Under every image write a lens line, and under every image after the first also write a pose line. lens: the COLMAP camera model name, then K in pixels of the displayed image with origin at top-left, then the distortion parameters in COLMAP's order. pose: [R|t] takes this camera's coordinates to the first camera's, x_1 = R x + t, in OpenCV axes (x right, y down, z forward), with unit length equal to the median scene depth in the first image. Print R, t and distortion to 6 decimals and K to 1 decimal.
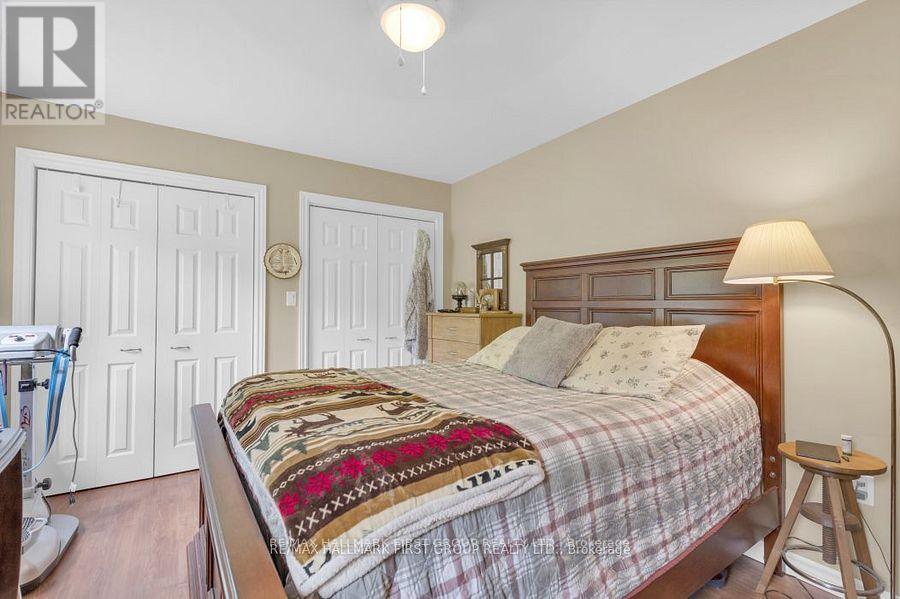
lens RADIAL K [[412.5, 0, 450.0], [0, 412.5, 299.5], [0, 0, 1]] dist [0.002338, -0.000030]
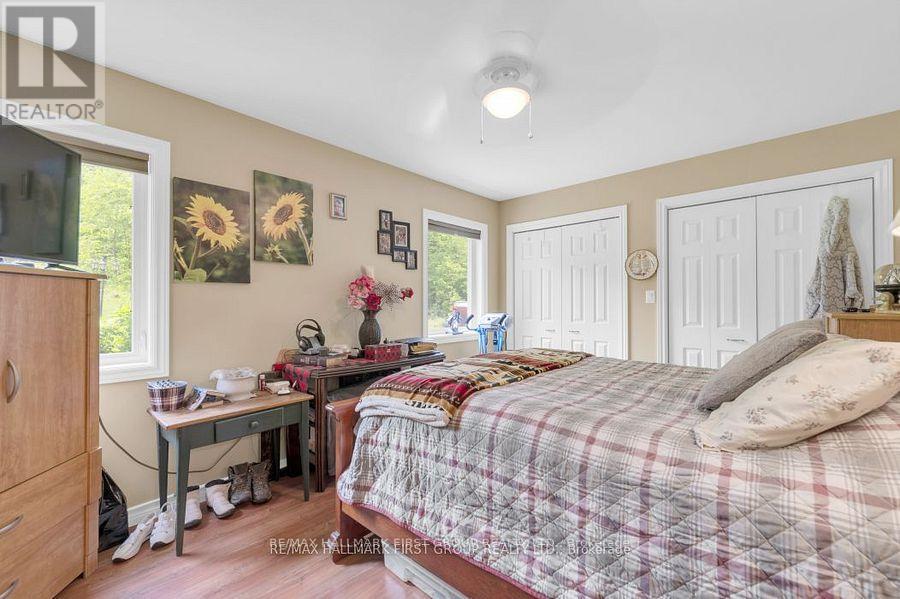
lens RADIAL K [[367.6, 0, 450.0], [0, 367.6, 299.5], [0, 0, 1]] dist [-0.000436, -0.000222]
pose [[0.229952, -0.015365, -0.973081, 0.497392], [0.019695, 0.999744, -0.011132, 0.005934], [0.973003, -0.016605, 0.230196, 0.245586]]
